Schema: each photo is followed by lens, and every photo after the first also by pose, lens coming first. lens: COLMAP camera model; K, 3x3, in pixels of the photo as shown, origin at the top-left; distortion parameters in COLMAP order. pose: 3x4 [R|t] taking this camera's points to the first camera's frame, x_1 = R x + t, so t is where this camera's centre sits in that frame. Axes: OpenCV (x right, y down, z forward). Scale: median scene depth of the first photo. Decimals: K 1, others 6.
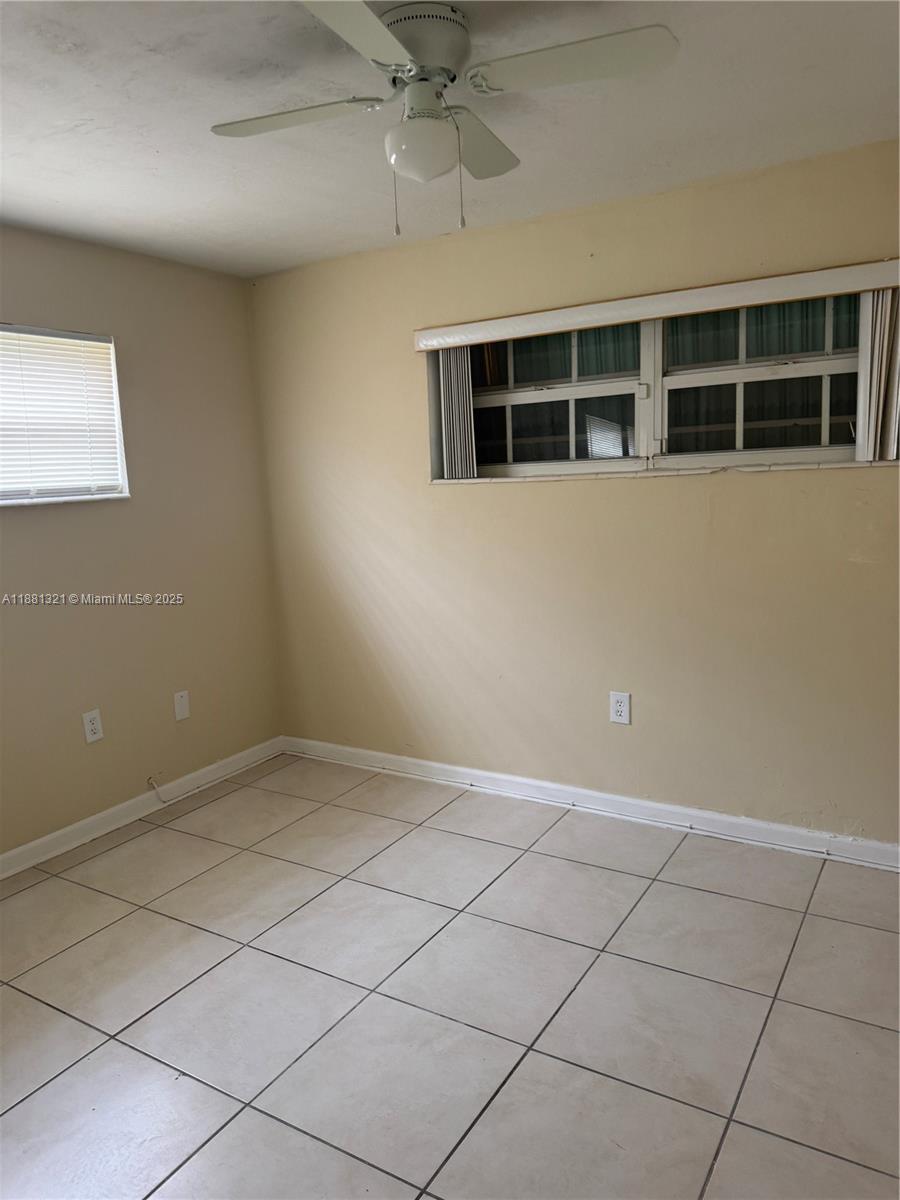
lens RADIAL K [[823.4, 0, 450.0], [0, 823.4, 600.0], [0, 0, 1]] dist [0.001035, -0.003126]
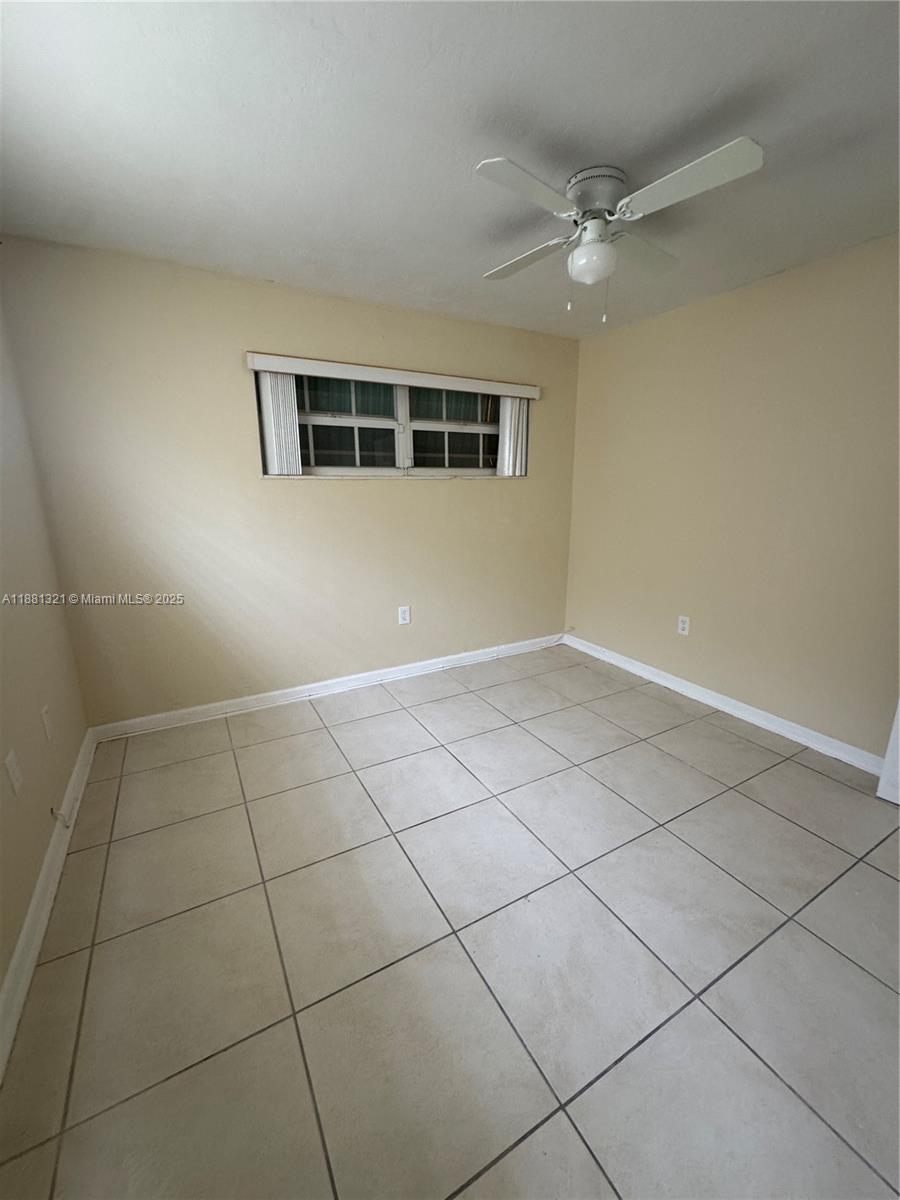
lens RADIAL K [[488.8, 0, 450.0], [0, 488.8, 600.0], [0, 0, 1]] dist [-0.001972, -0.000114]
pose [[0.463817, -0.171820, 0.869110, -0.659014], [0.106138, 0.984724, 0.138034, -0.033140], [-0.879550, 0.028223, 0.474968, 0.440566]]
